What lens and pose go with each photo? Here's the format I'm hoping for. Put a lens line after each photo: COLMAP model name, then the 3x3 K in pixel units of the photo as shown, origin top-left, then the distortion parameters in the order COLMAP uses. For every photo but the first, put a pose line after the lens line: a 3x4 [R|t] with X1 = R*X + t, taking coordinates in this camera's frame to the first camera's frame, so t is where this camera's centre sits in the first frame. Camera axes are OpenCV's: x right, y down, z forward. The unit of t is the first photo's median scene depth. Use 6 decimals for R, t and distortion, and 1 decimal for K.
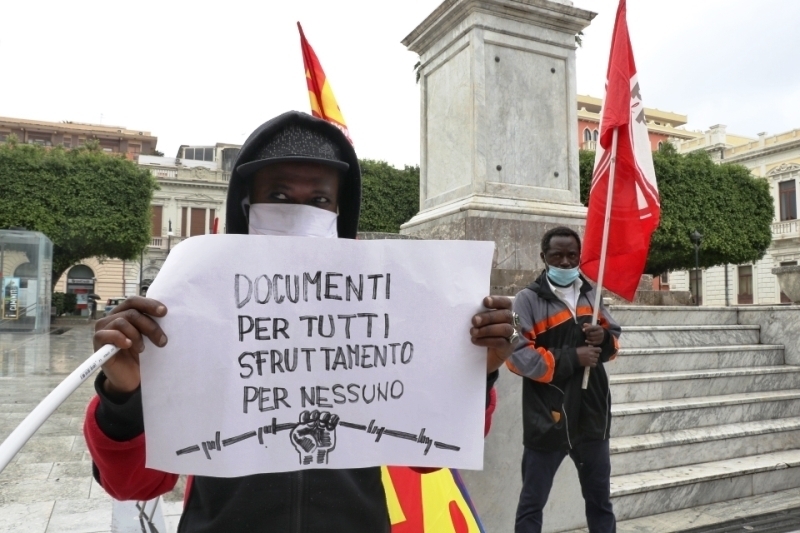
lens RADIAL K [[682.7, 0, 400.0], [0, 682.7, 266.5], [0, 0, 1]] dist [-0.177506, 0.213840]
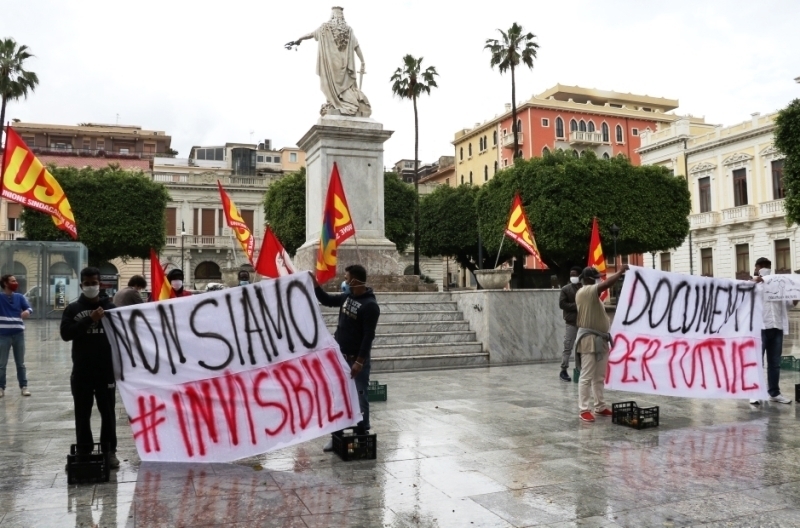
lens RADIAL K [[677.1, 0, 369.6], [0, 677.1, 259.7], [0, 0, 1]] dist [-0.179977, 0.341075]
pose [[0.997544, -0.025290, -0.065316, 0.074059], [0.025907, 0.999627, 0.008621, -0.010466], [0.065073, -0.010292, 0.997827, -0.183223]]
